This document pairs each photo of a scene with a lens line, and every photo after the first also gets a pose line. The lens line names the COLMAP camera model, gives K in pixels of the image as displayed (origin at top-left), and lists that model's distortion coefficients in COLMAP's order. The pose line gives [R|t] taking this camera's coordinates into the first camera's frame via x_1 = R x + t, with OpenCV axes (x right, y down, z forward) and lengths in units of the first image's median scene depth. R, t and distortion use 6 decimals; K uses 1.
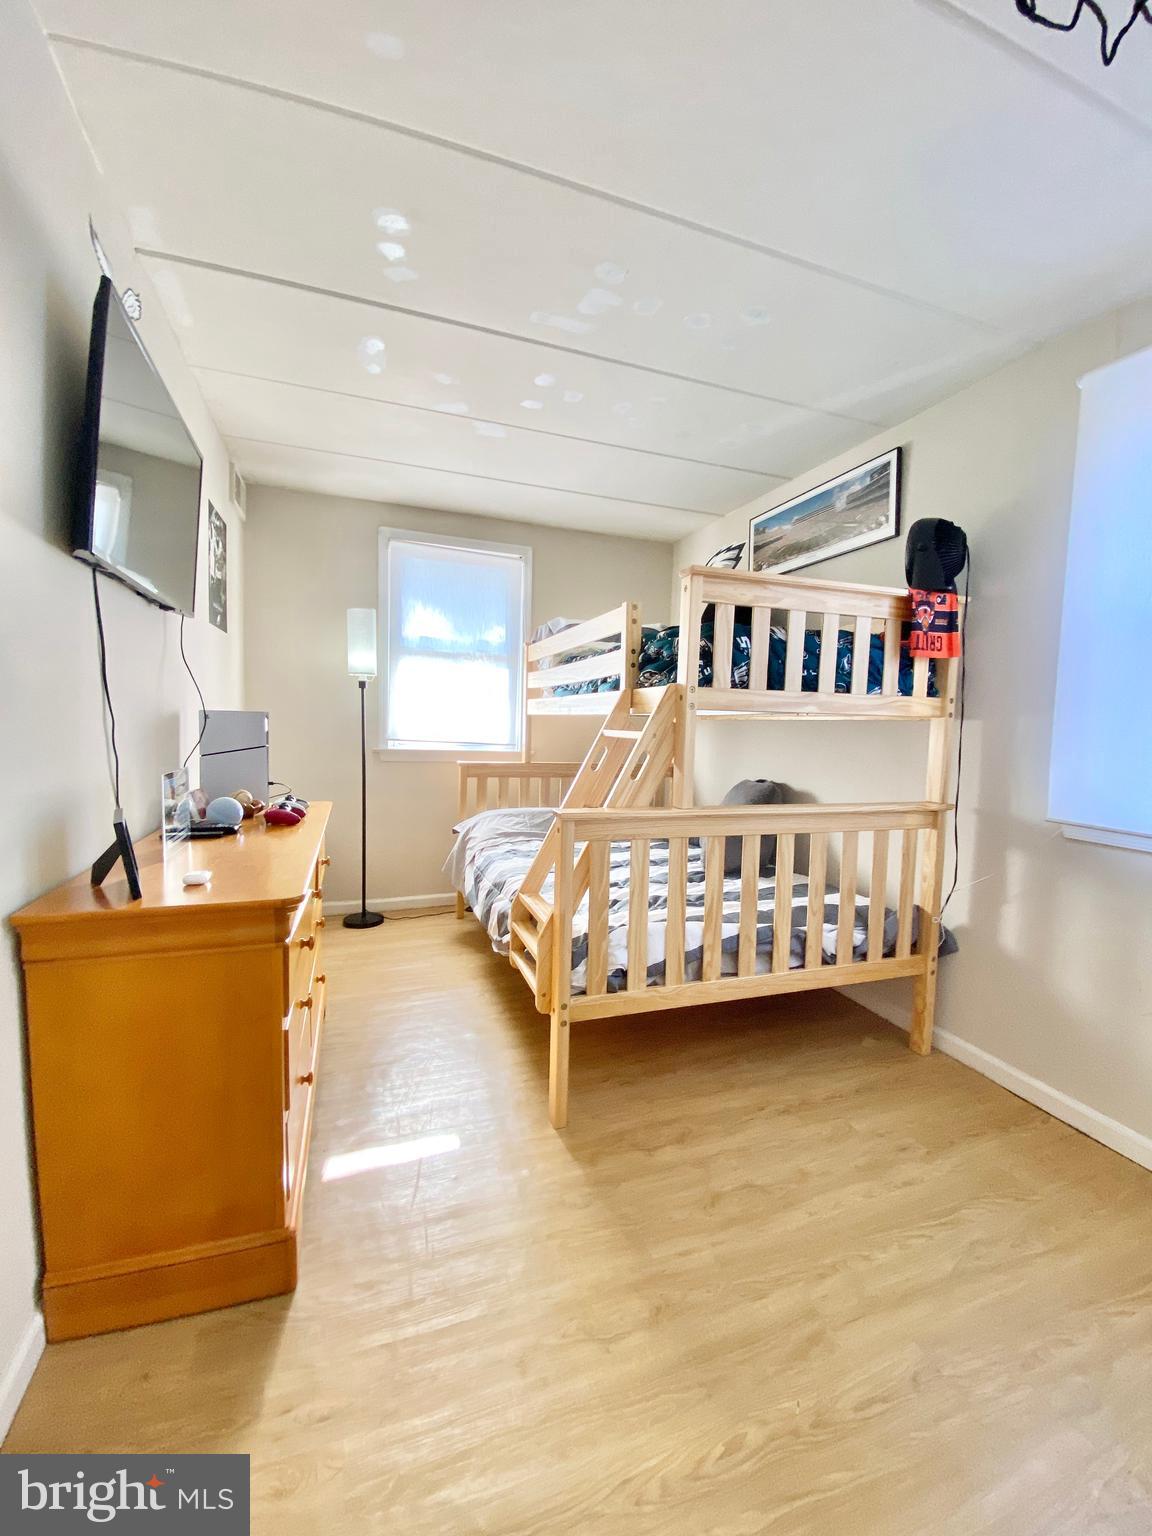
lens RADIAL K [[619.5, 0, 572.3], [0, 619.5, 762.9], [0, 0, 1]] dist [0.018567, -0.018840]
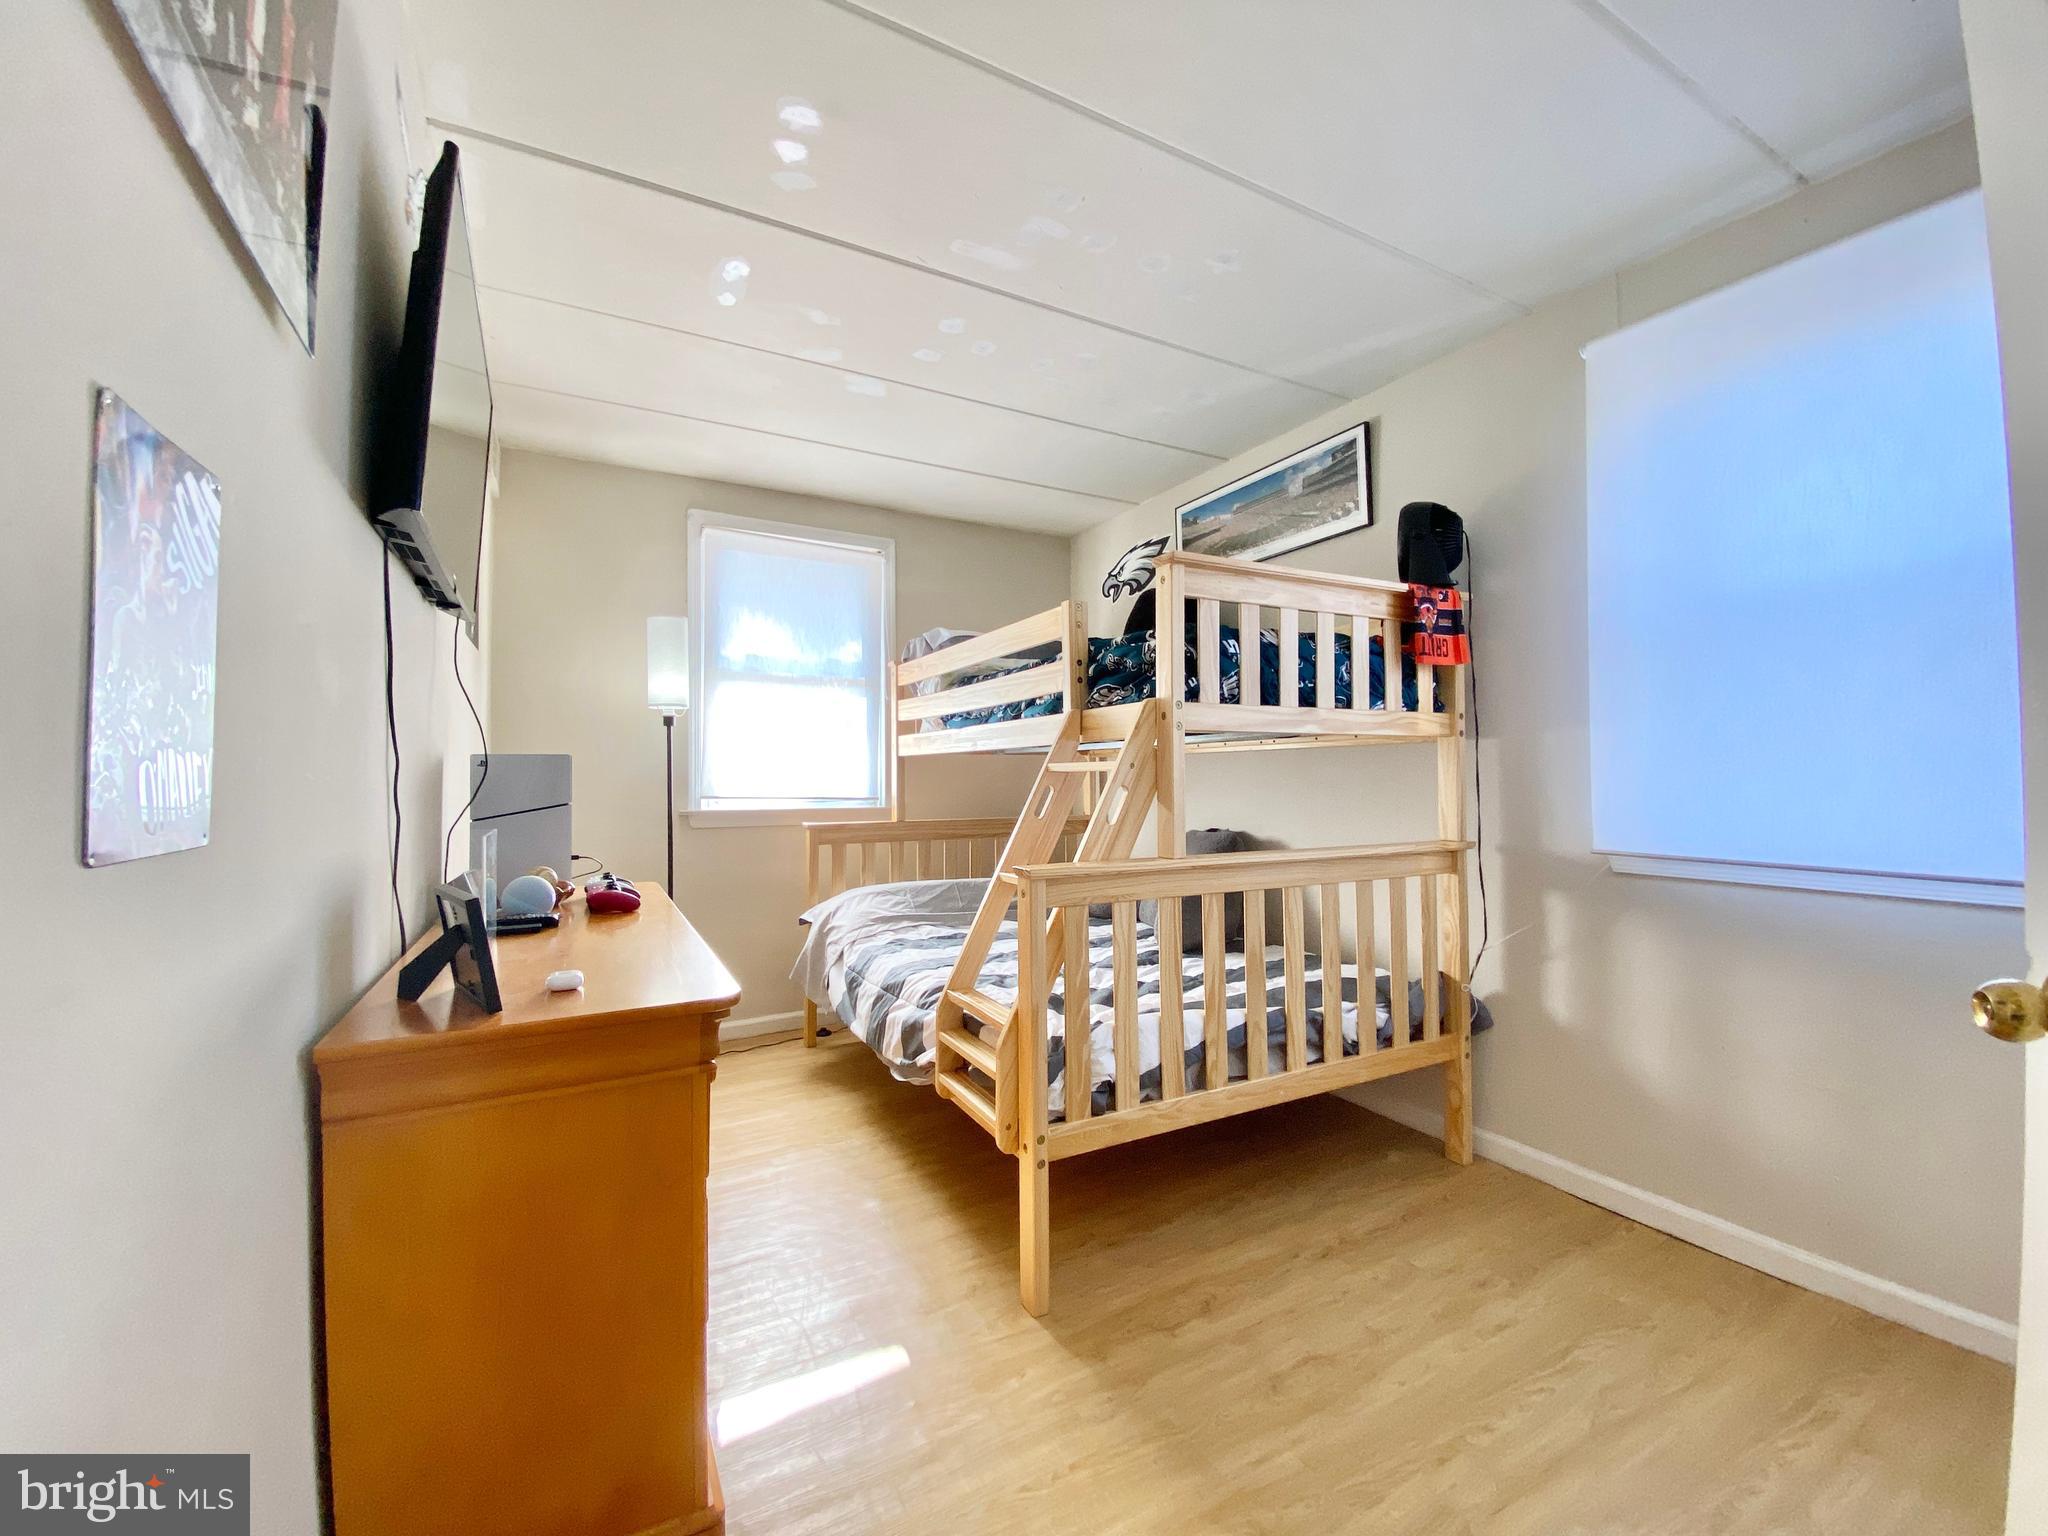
lens RADIAL K [[826.0, 0, 1009.2], [0, 826.0, 758.2], [0, 0, 1]] dist [0.018567, -0.018840]
pose [[0.988011, -0.029594, 0.151523, -0.150325], [0.043162, 0.995268, -0.087054, 0.025283], [-0.148230, 0.092551, 0.984613, 0.006486]]
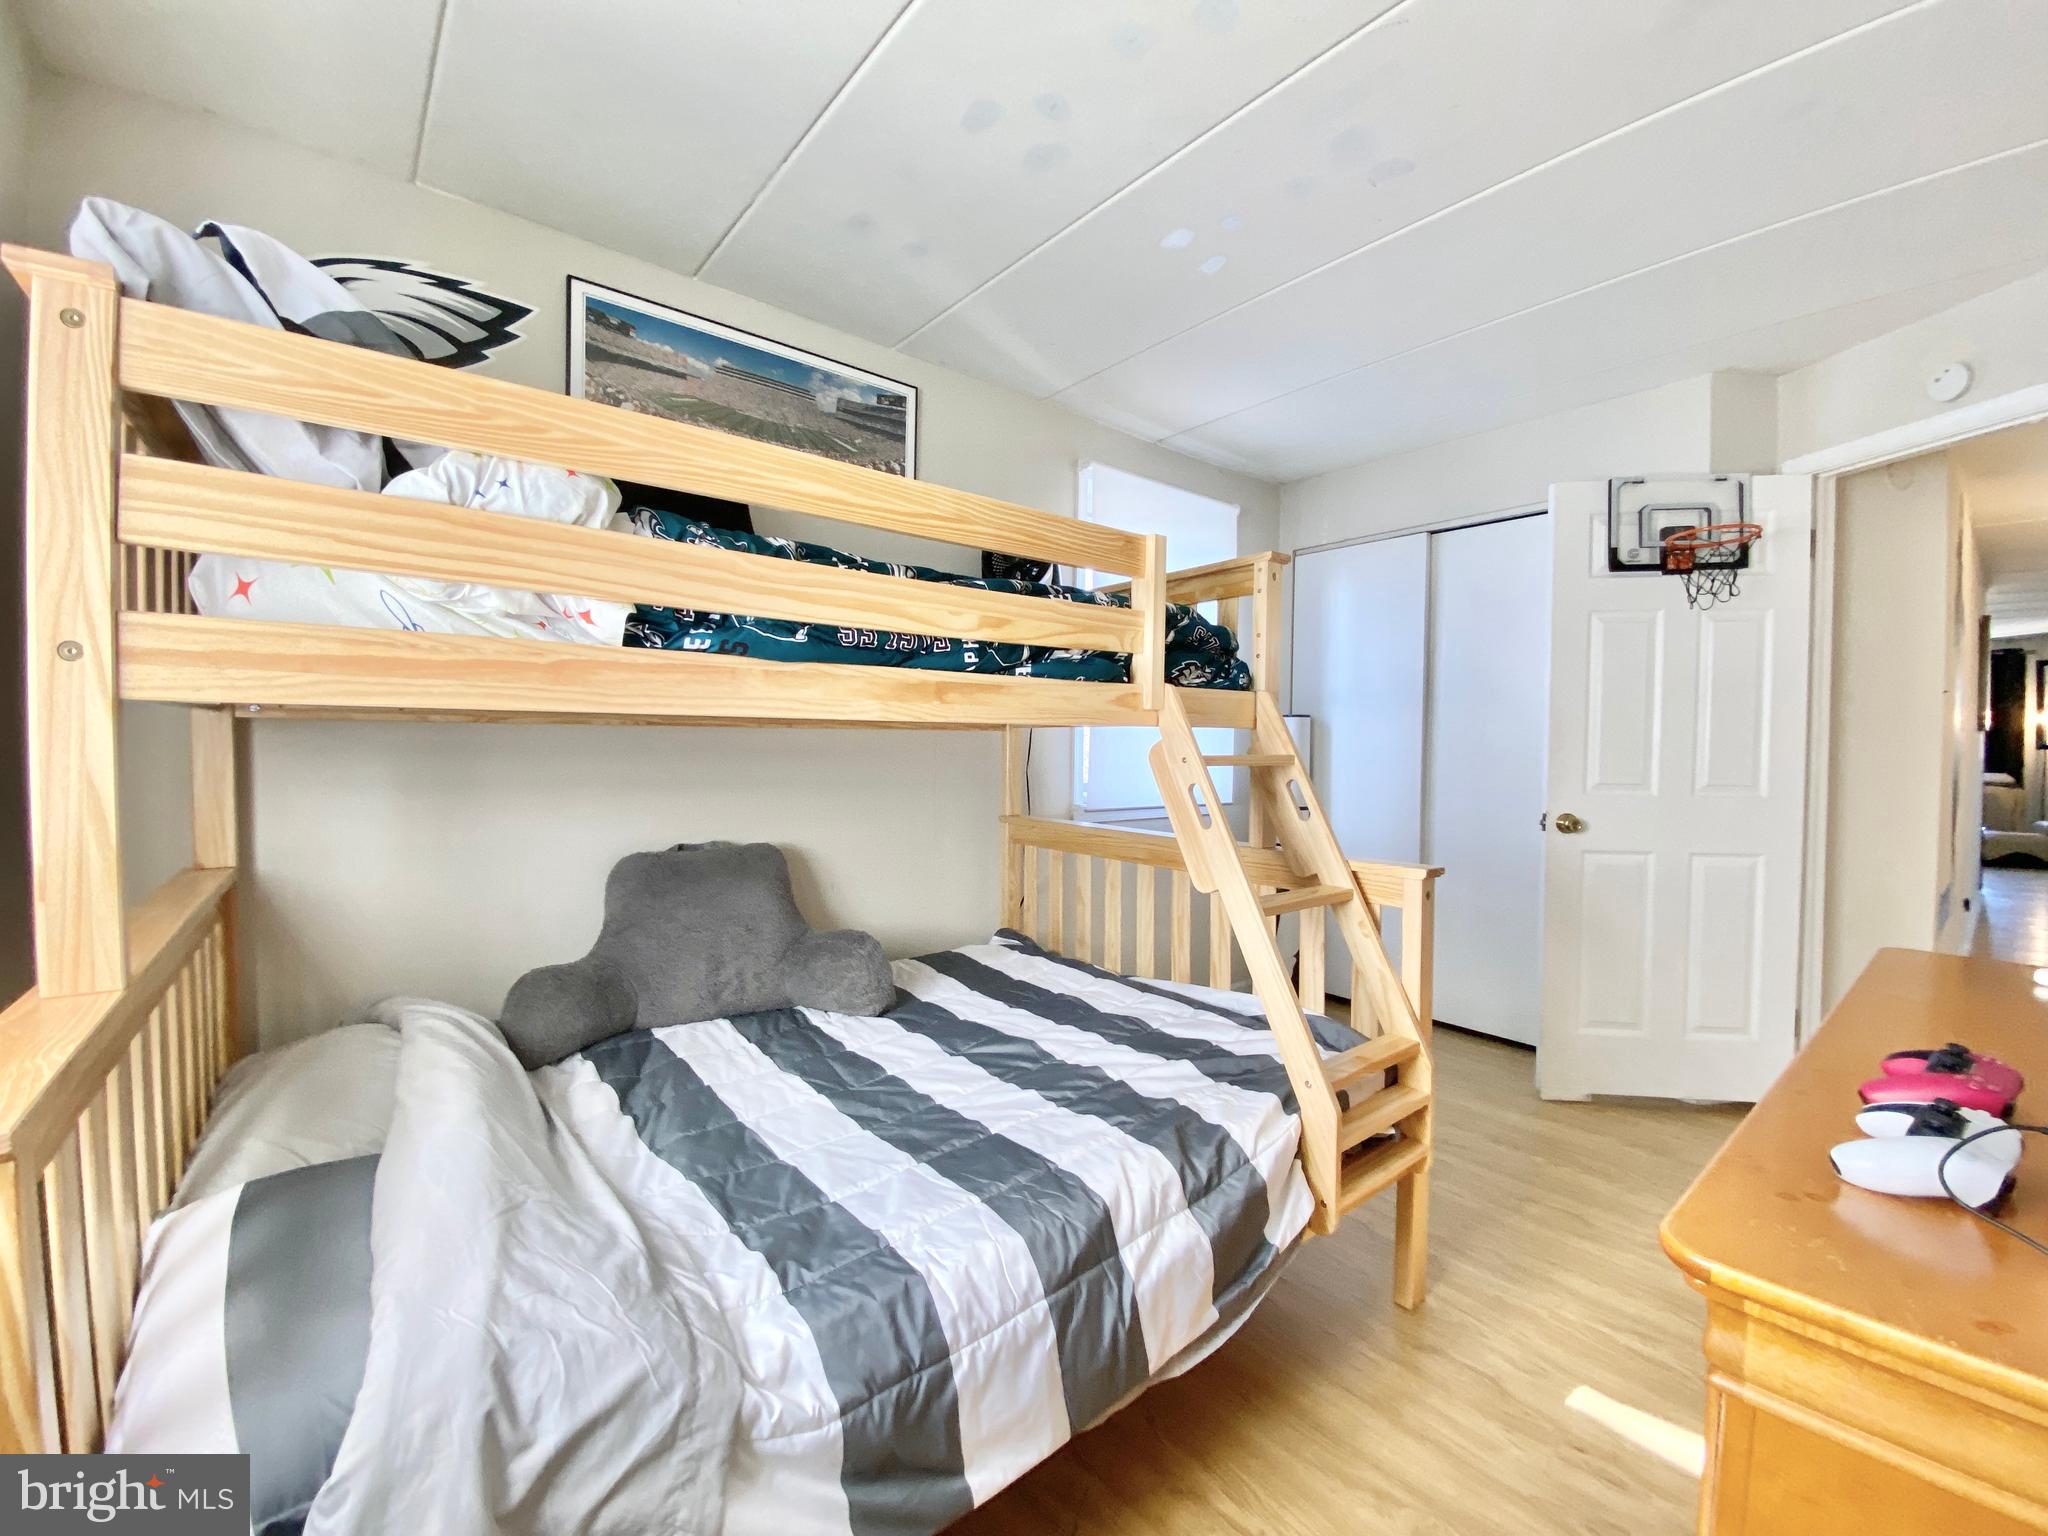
lens RADIAL K [[826.0, 0, 1028.4], [0, 826.0, 766.9], [0, 0, 1]] dist [0.018567, -0.018840]
pose [[-0.340887, -0.060218, 0.938174, -0.612185], [0.042826, 0.995916, 0.079485, -0.110226], [-0.939128, 0.067274, -0.336916, 1.383927]]
